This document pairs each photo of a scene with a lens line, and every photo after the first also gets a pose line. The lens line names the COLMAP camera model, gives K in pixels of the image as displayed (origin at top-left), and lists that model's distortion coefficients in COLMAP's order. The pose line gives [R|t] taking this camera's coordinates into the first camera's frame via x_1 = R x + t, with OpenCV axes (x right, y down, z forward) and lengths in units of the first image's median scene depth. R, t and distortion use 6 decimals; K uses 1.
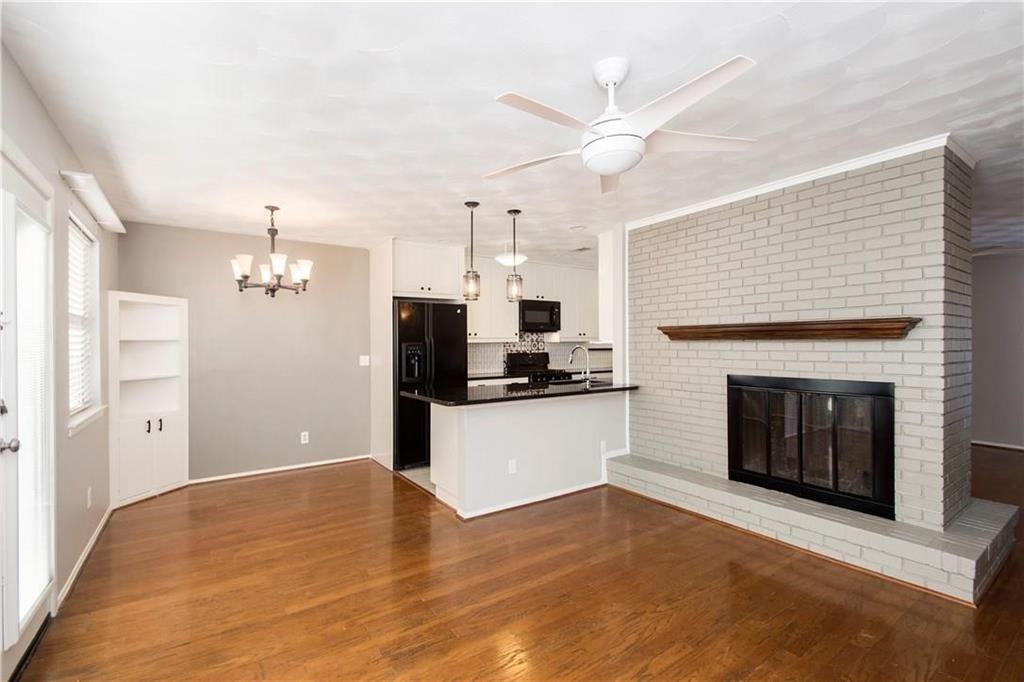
lens RADIAL K [[454.9, 0, 511.3], [0, 454.9, 342.3], [0, 0, 1]] dist [-0.001650, -0.000942]
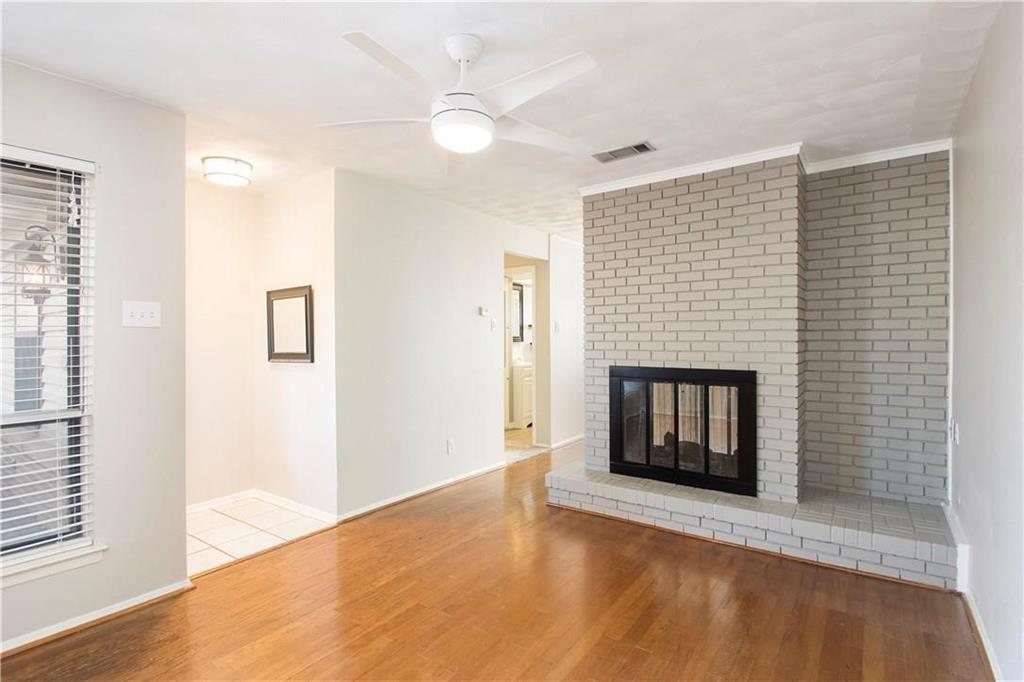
lens RADIAL K [[484.2, 0, 516.8], [0, 484.2, 345.9], [0, 0, 1]] dist [-0.015008, -0.000494]
pose [[0.946969, -0.013436, 0.321044, -0.069970], [0.006383, 0.999715, 0.023013, 0.000747], [-0.321261, -0.019743, 0.946785, 0.099094]]
